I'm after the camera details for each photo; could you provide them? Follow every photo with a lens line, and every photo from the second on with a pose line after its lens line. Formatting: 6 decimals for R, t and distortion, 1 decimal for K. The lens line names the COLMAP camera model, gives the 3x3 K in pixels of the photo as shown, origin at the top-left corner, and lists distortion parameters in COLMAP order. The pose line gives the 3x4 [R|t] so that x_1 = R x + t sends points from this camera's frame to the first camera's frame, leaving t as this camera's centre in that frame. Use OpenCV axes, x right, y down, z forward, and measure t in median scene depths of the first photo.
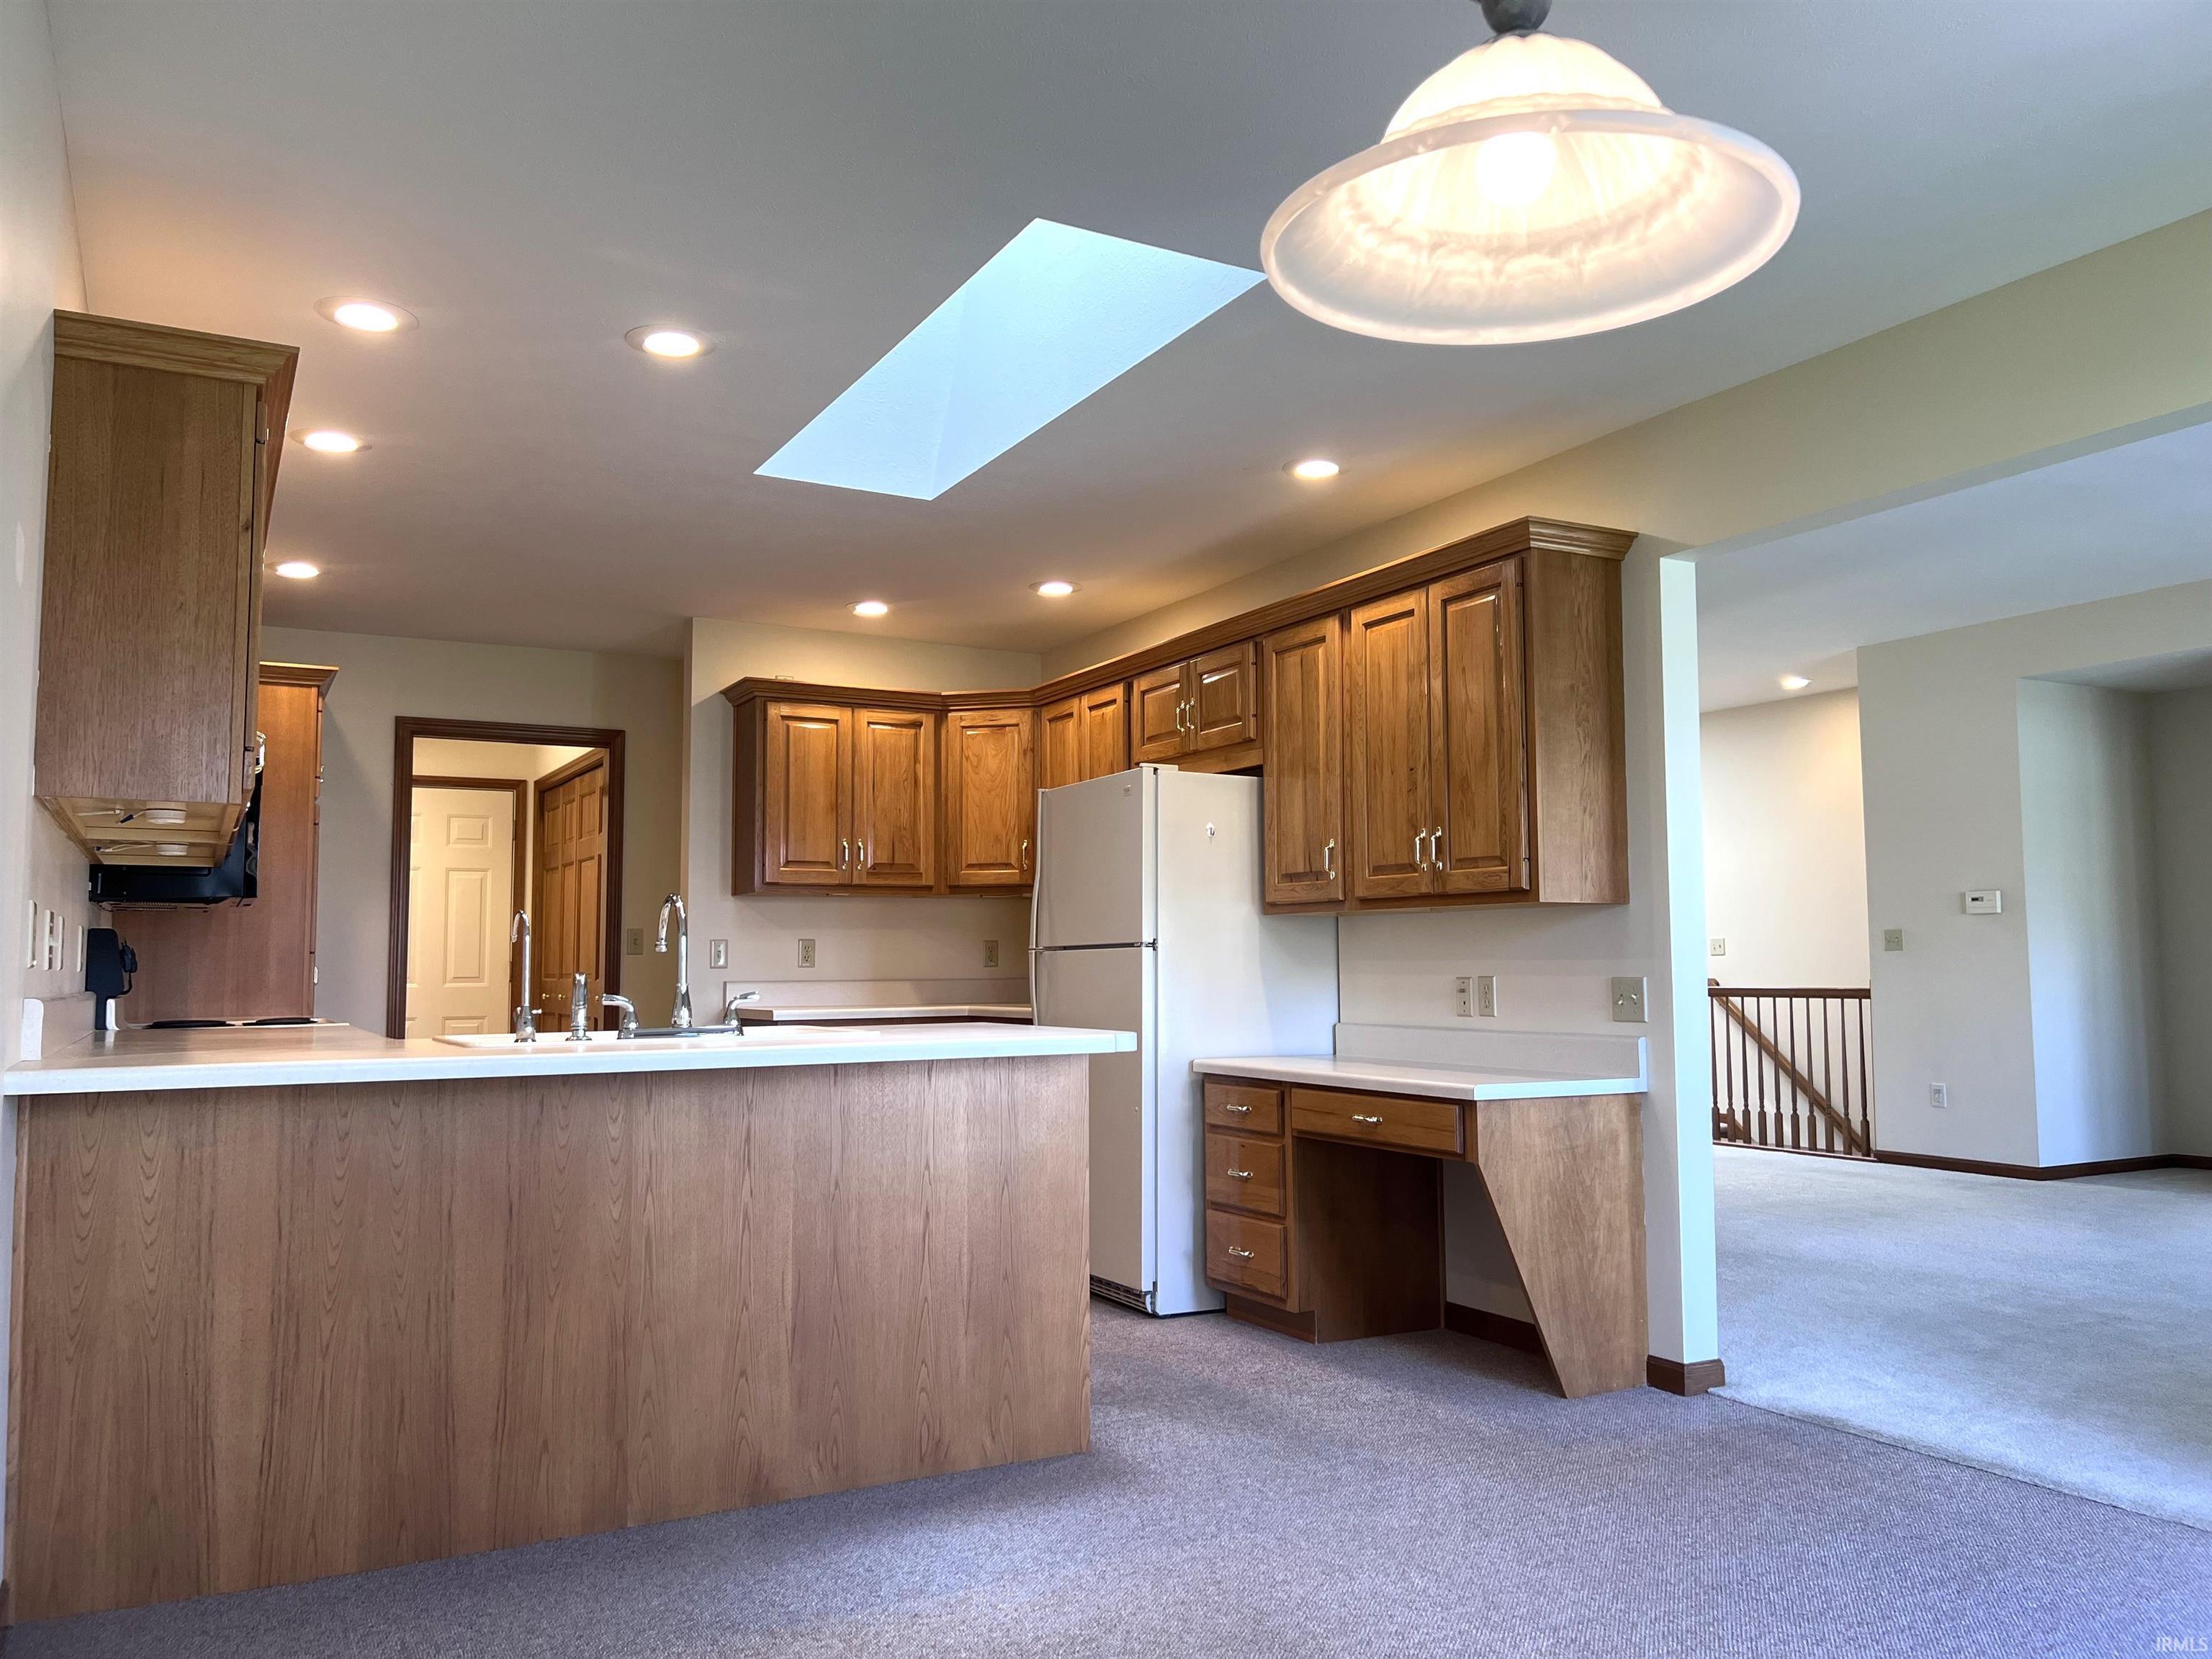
lens RADIAL K [[1644.0, 0, 1106.0], [0, 1644.0, 829.5], [0, 0, 1]] dist [0.049445, -0.002241]
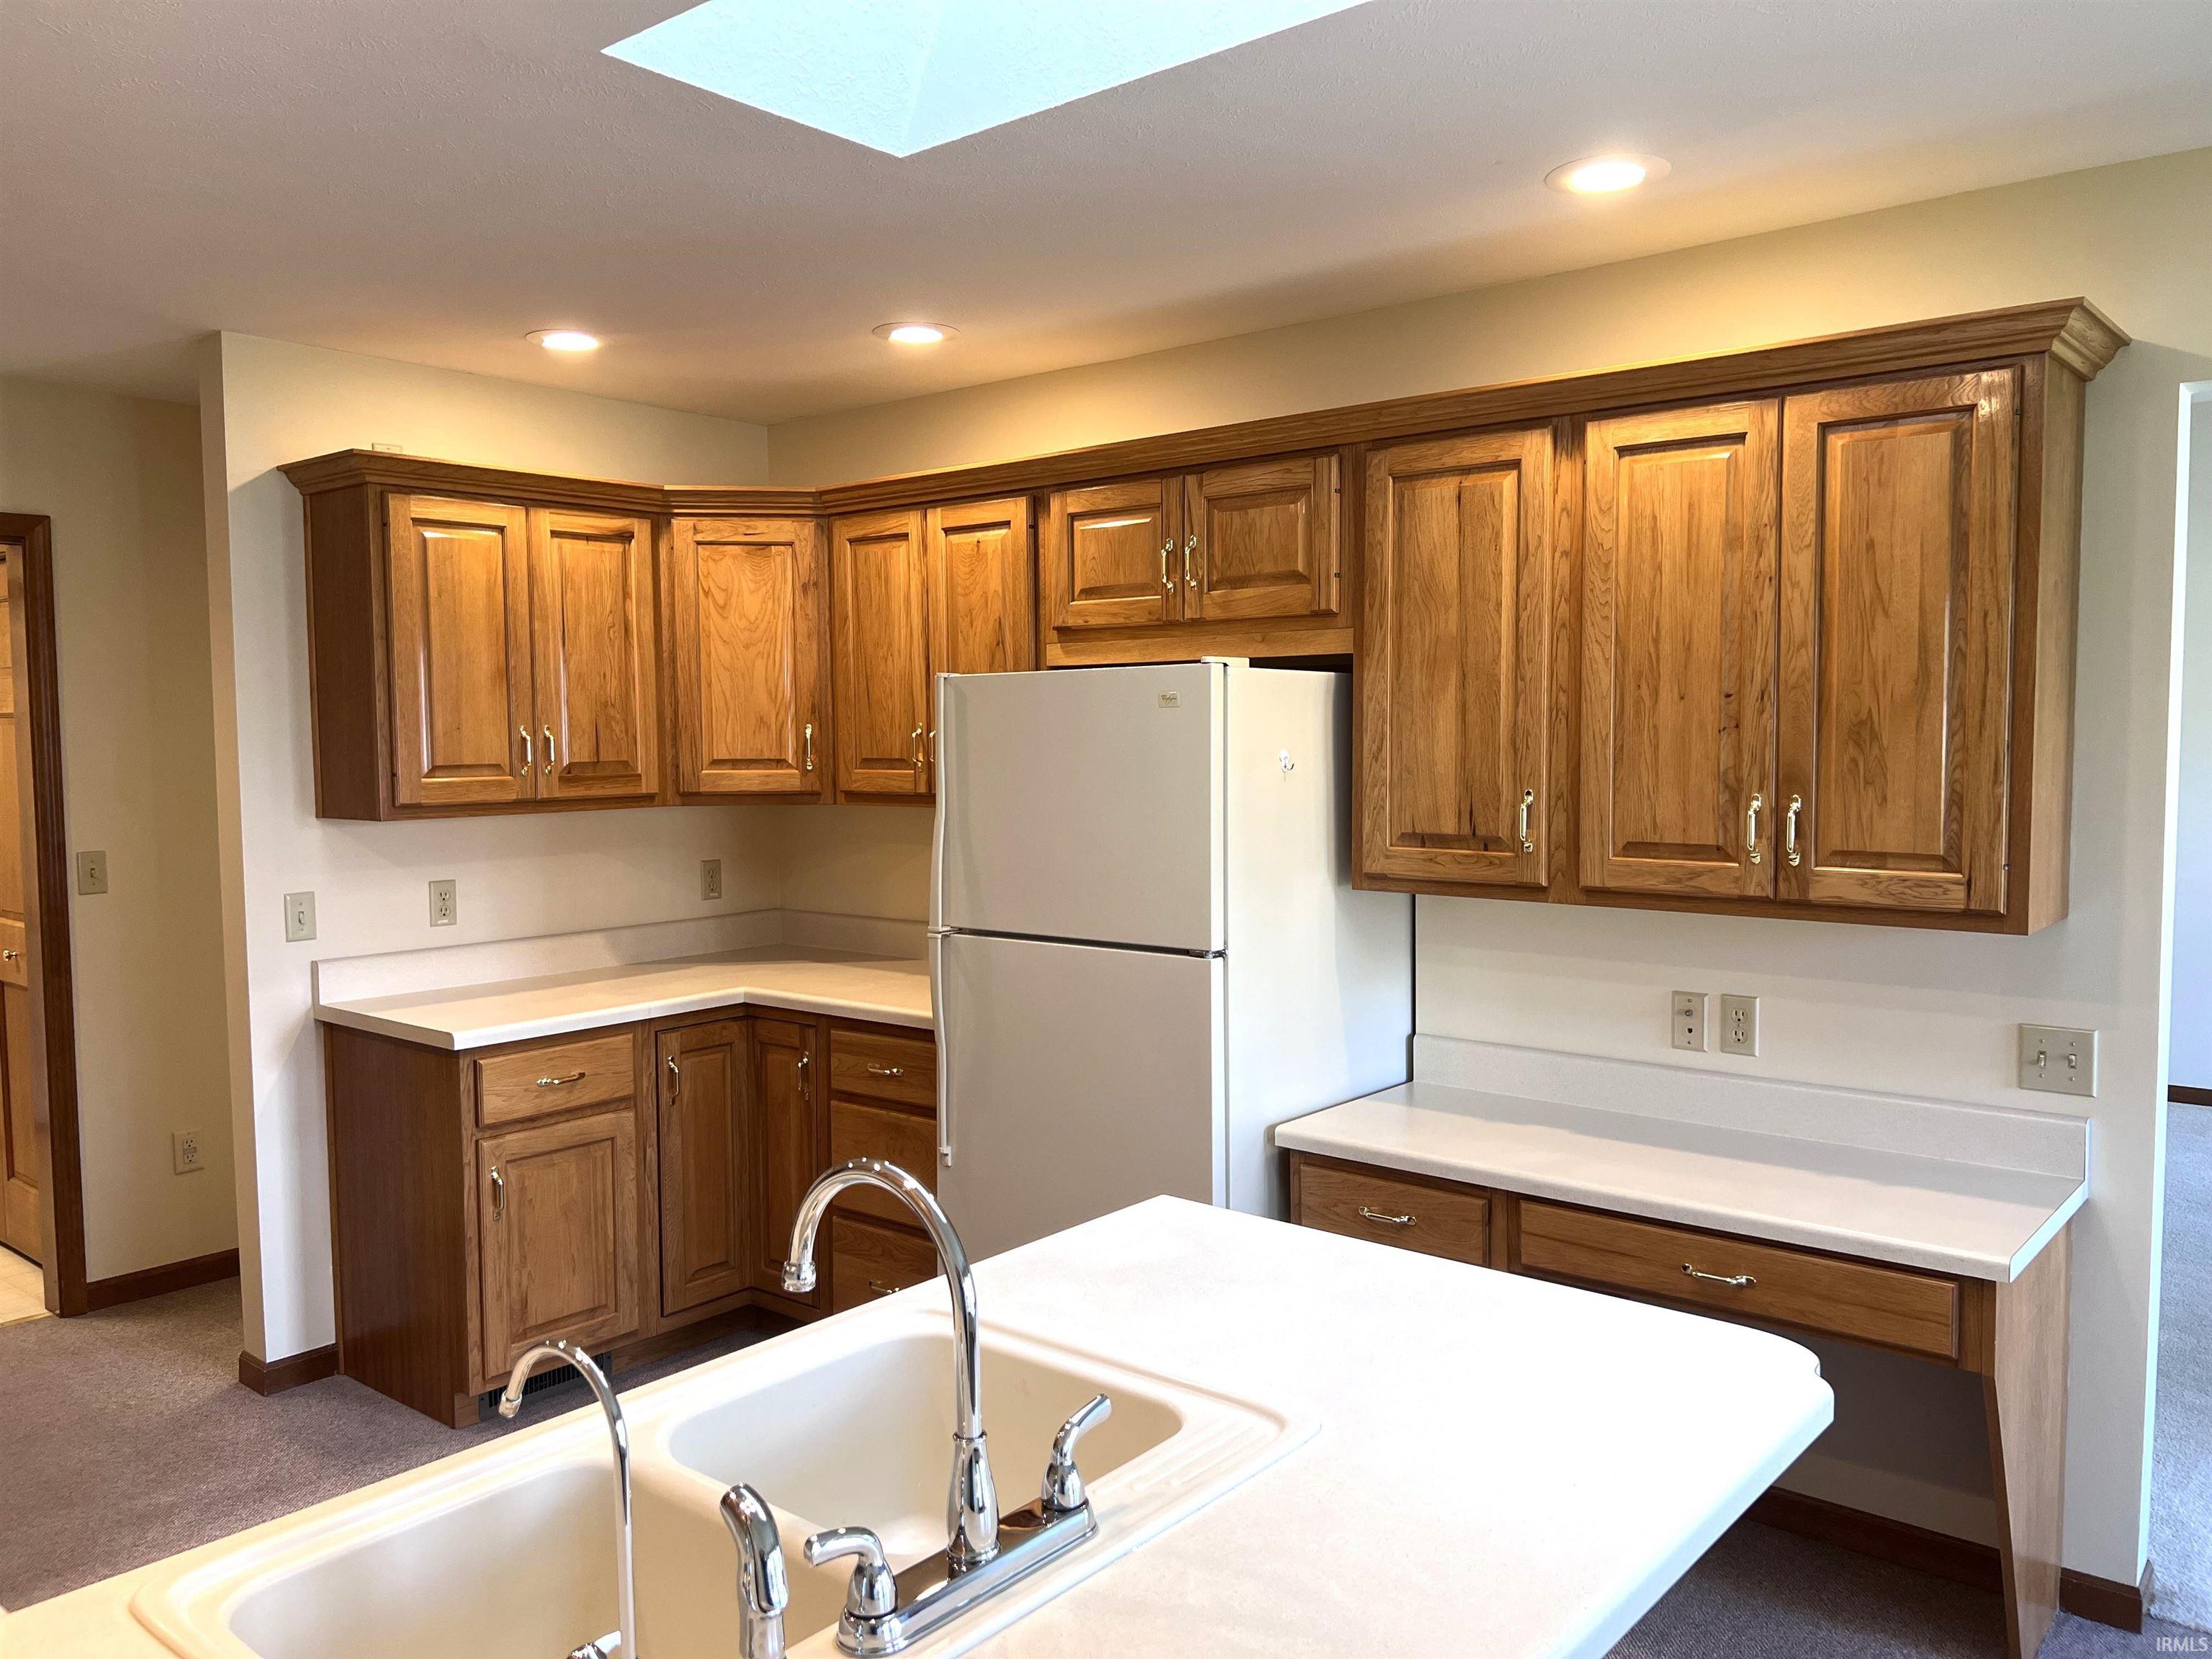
lens RADIAL K [[1667.2, 0, 1106.0], [0, 1667.2, 829.5], [0, 0, 1]] dist [0.012917, -0.004089]
pose [[0.930840, -0.025247, 0.364553, -0.194960], [-0.026285, 0.990401, 0.135705, -0.048481], [-0.364480, -0.135902, 0.921241, 0.364890]]
